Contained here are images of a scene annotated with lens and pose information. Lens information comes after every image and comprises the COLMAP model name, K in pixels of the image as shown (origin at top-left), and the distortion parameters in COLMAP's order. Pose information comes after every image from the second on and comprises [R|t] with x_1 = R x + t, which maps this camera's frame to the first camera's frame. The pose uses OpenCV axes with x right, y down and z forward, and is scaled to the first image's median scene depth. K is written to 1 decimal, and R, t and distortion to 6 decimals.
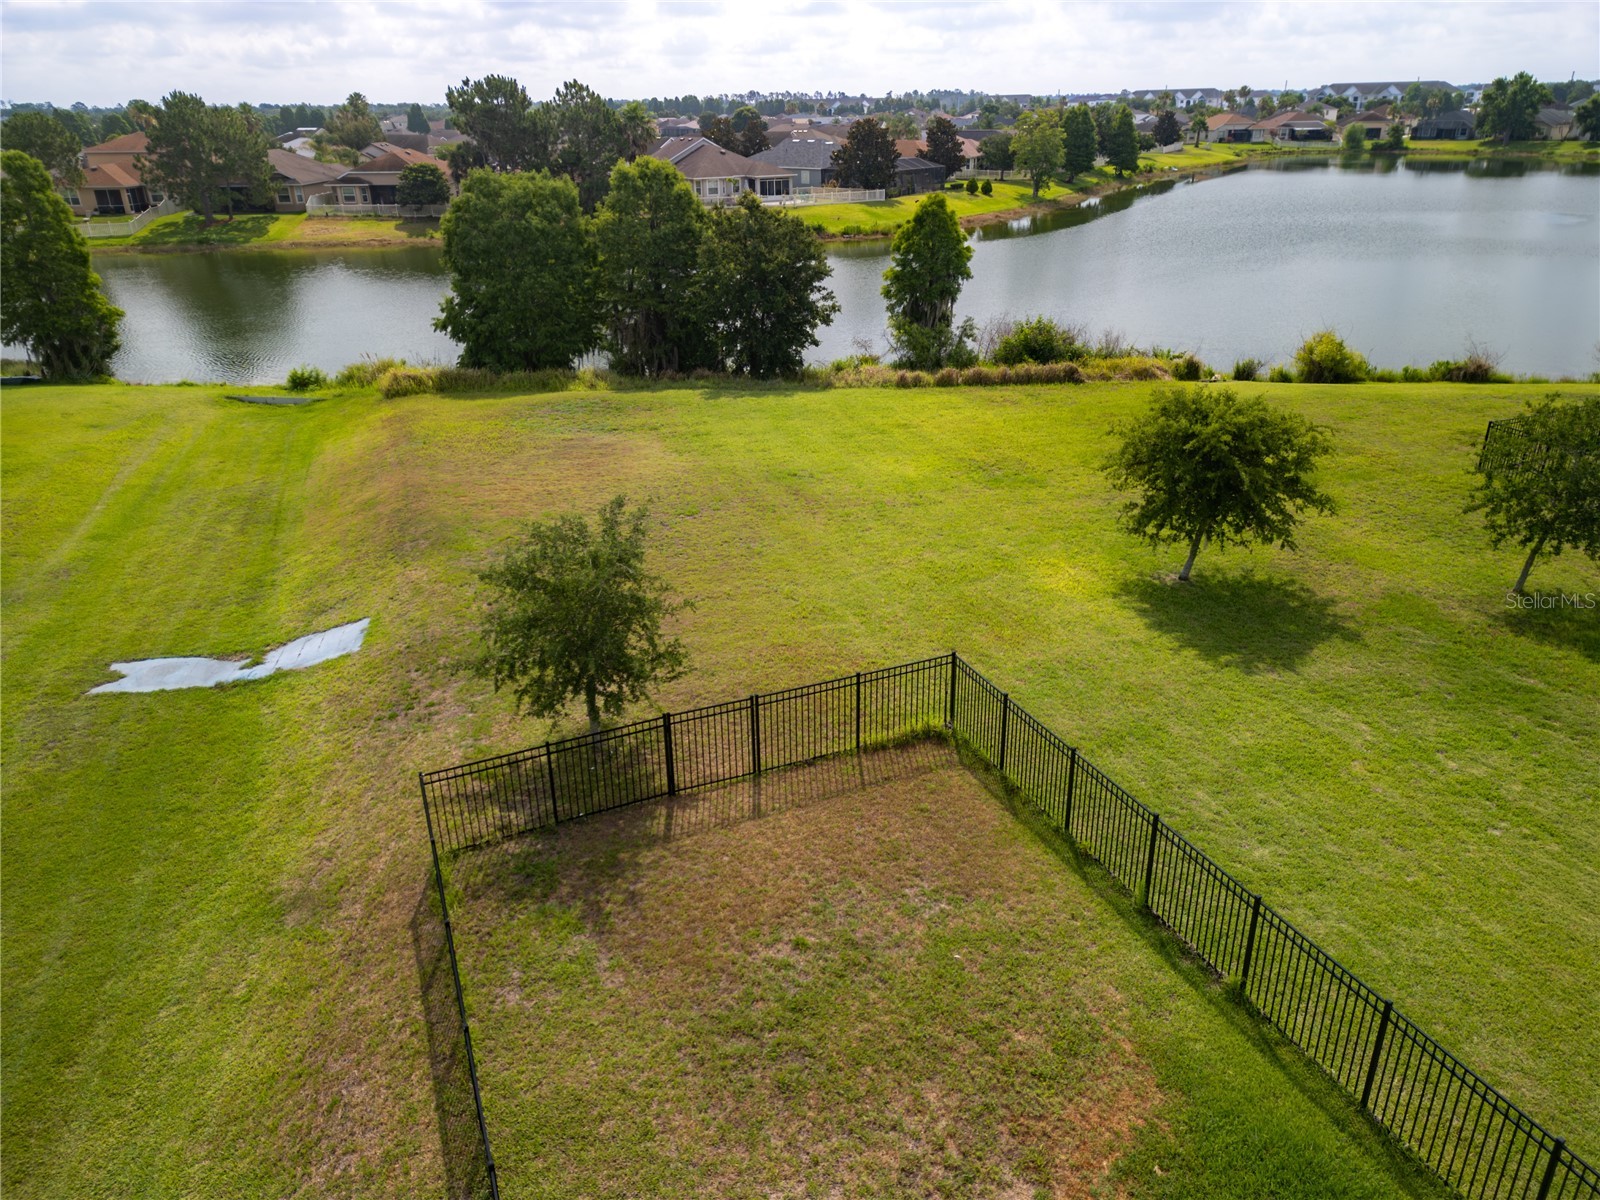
lens RADIAL K [[1114.9, 0, 798.3], [0, 1114.9, 605.8], [0, 0, 1]] dist [0.081513, -0.077461]
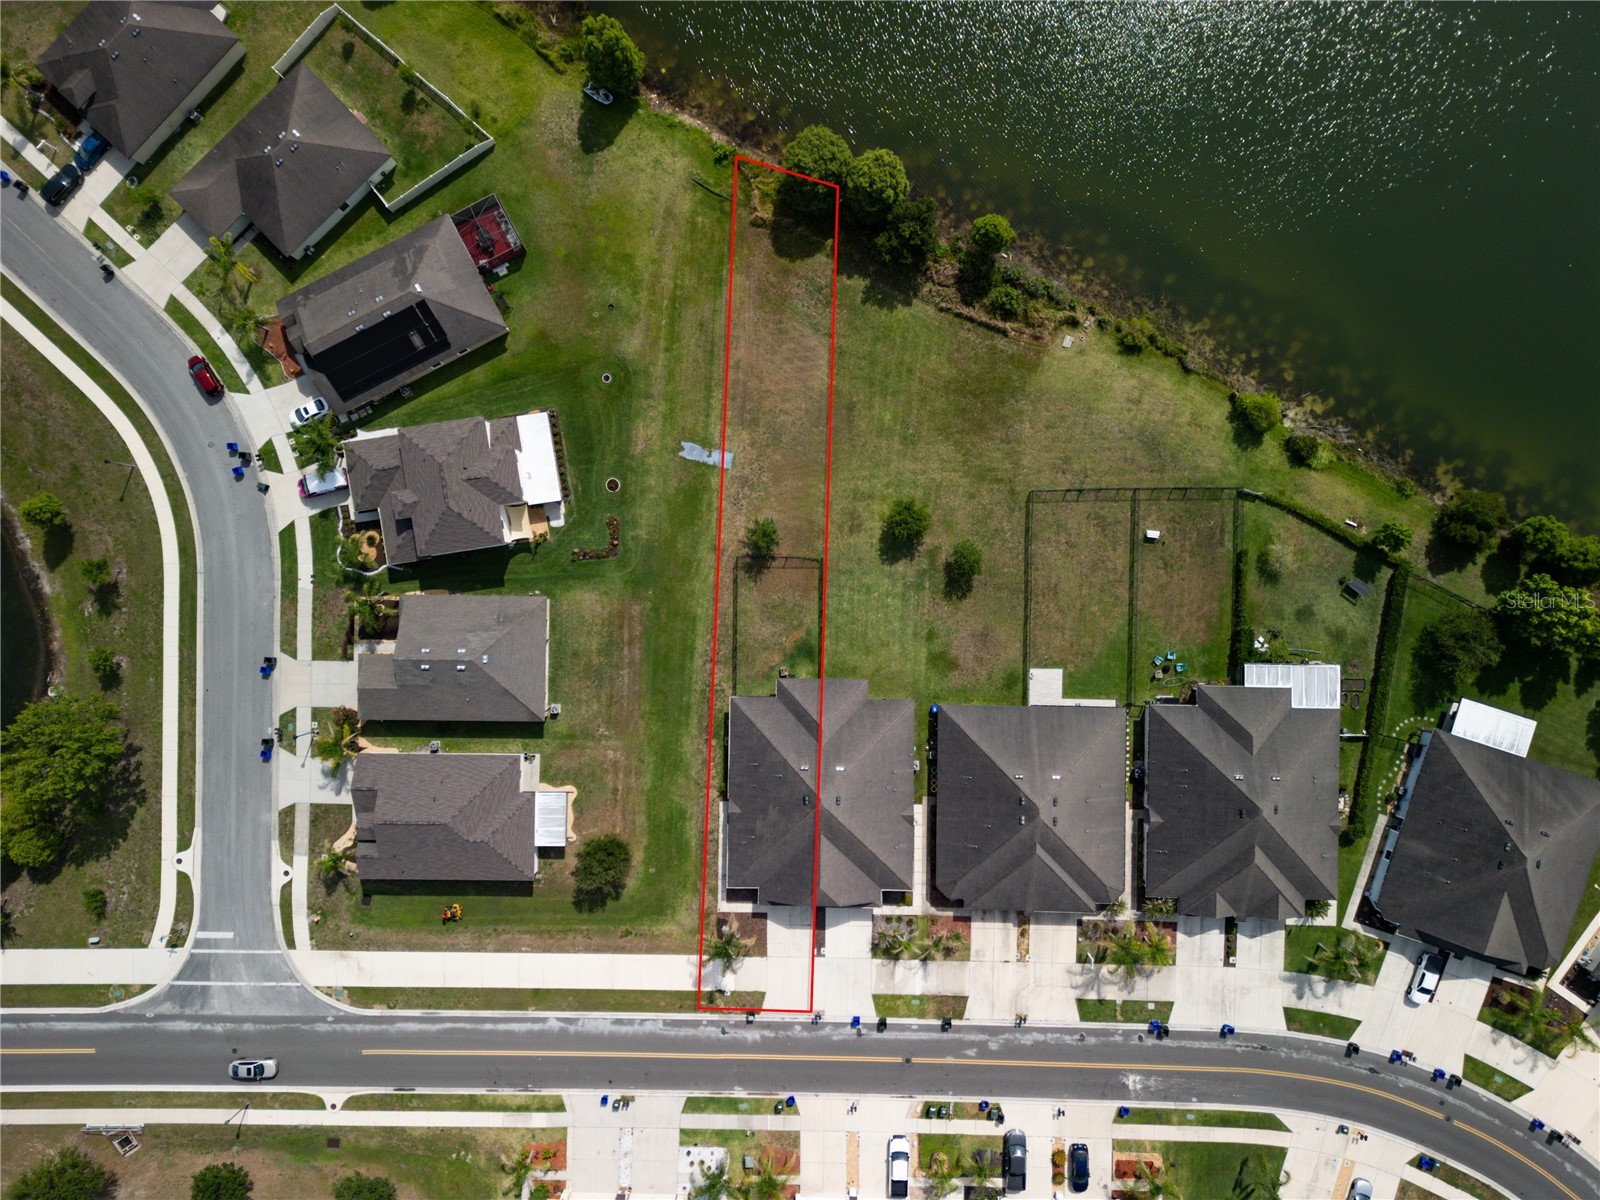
lens RADIAL K [[1114.9, 0, 798.3], [0, 1114.9, 605.8], [0, 0, 1]] dist [0.081513, -0.077461]
pose [[0.923851, 0.382694, 0.006639, 0.012403], [-0.155479, 0.359373, 0.920151, -0.832962], [0.349751, -0.851115, 0.391508, -0.247746]]
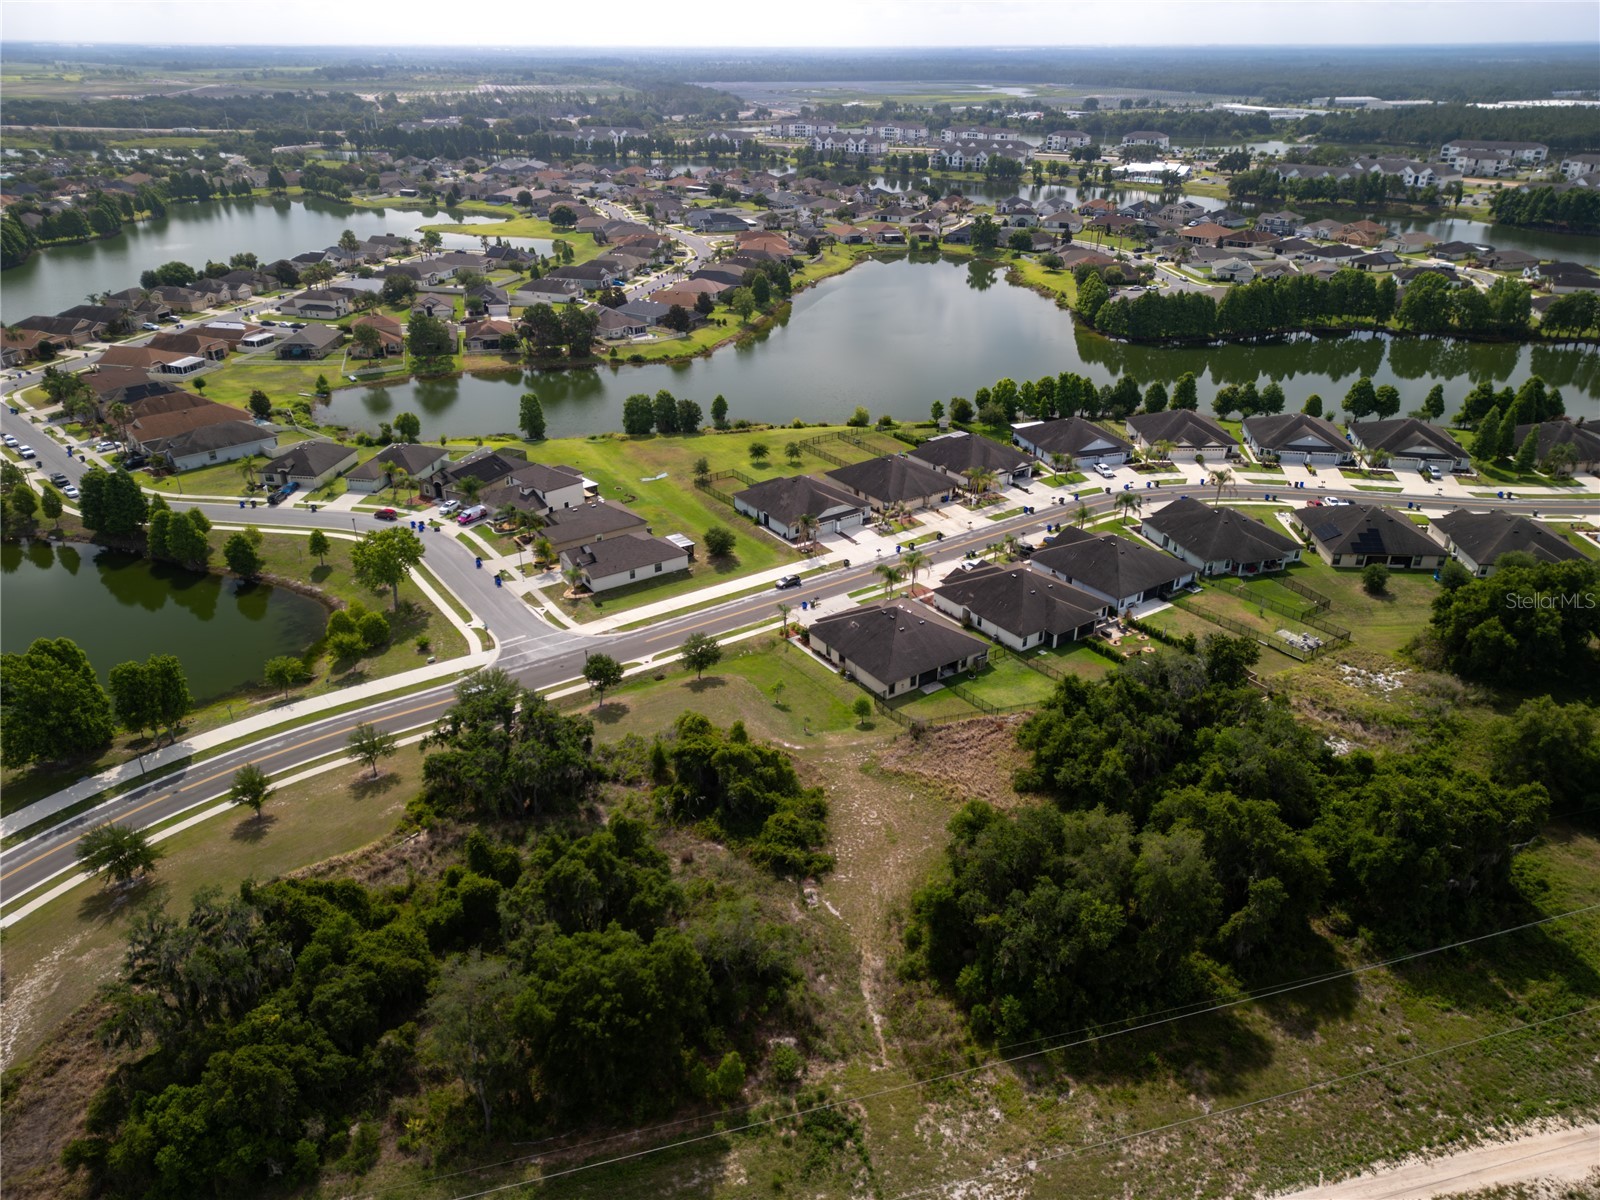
lens RADIAL K [[1105.0, 0, 798.8], [0, 1105.0, 608.9], [0, 0, 1]] dist [0.112010, -0.128256]
pose [[0.974531, -0.090183, 0.205322, -0.266571], [0.080055, 0.995152, 0.057128, 0.140585], [-0.209479, -0.039236, 0.977026, -1.649802]]
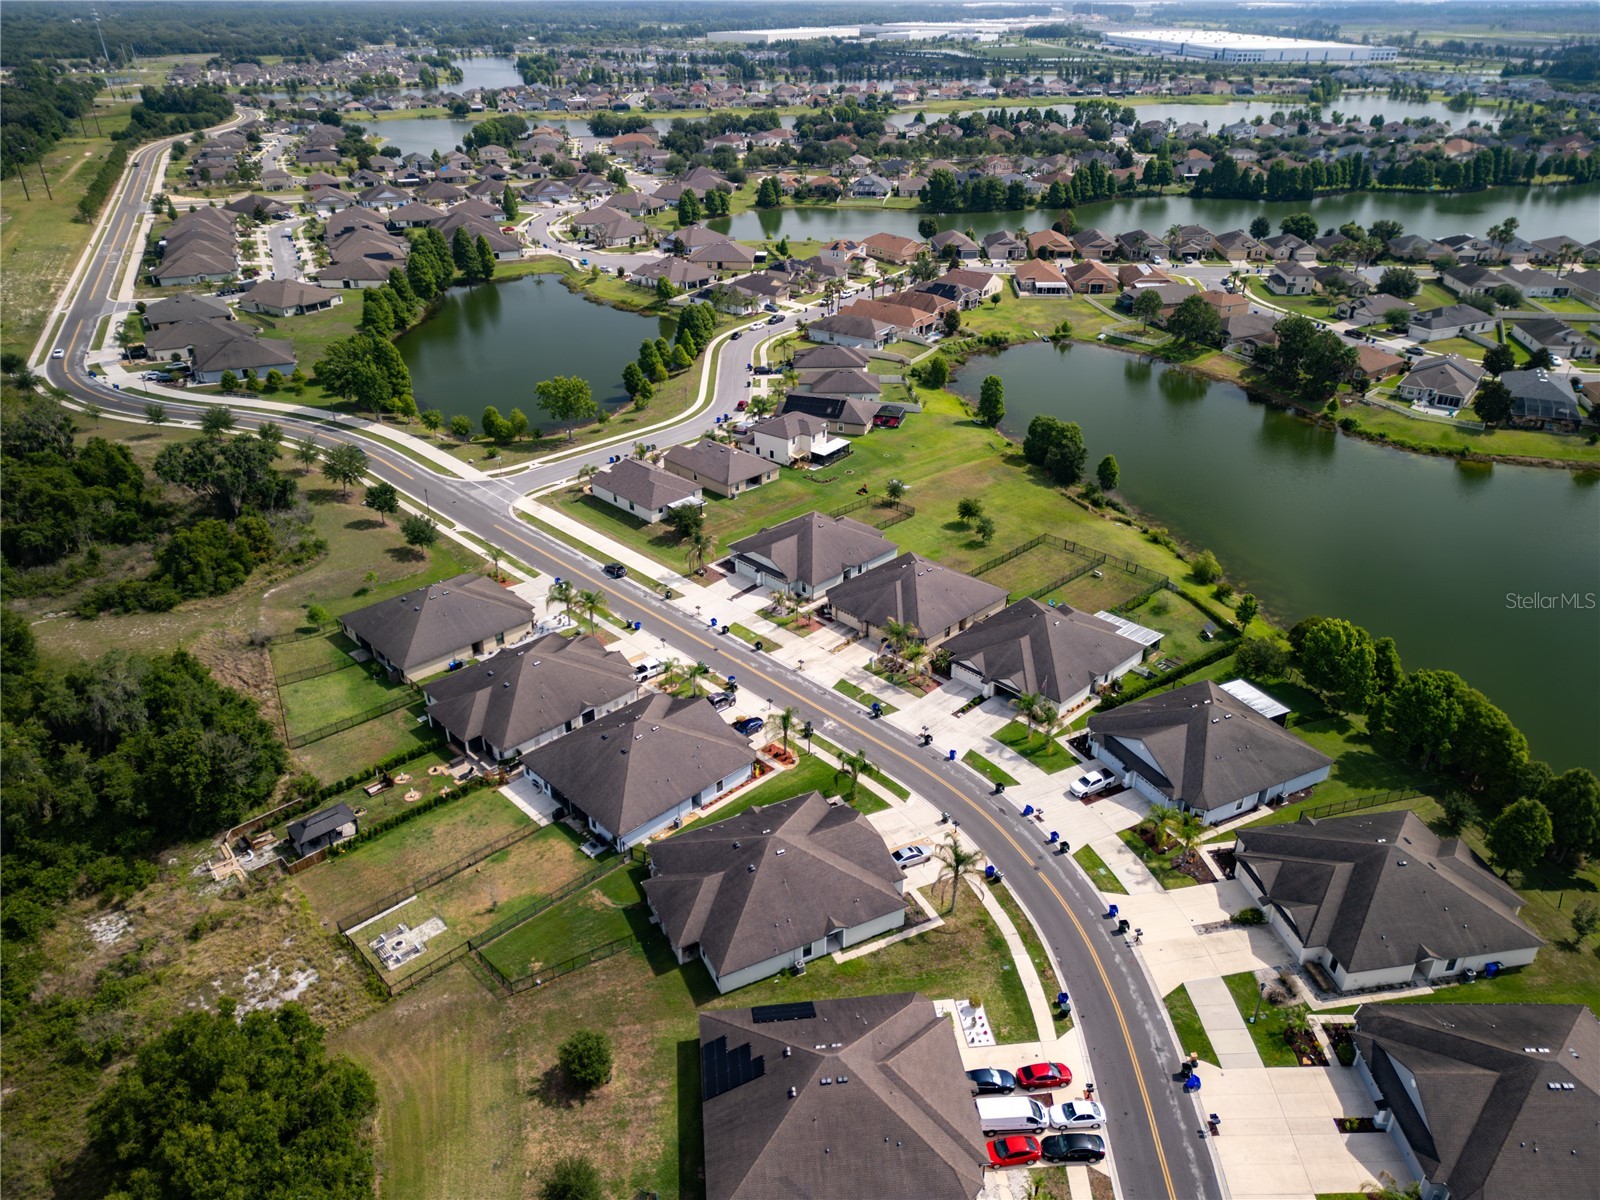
lens RADIAL K [[1138.7, 0, 796.8], [0, 1138.7, 552.9], [0, 0, 1]] dist [0.083926, -0.083685]
pose [[0.380097, 0.417538, -0.825341, 1.275010], [-0.375717, 0.885077, 0.274728, -0.306571], [0.845200, 0.205671, 0.493292, -0.734610]]
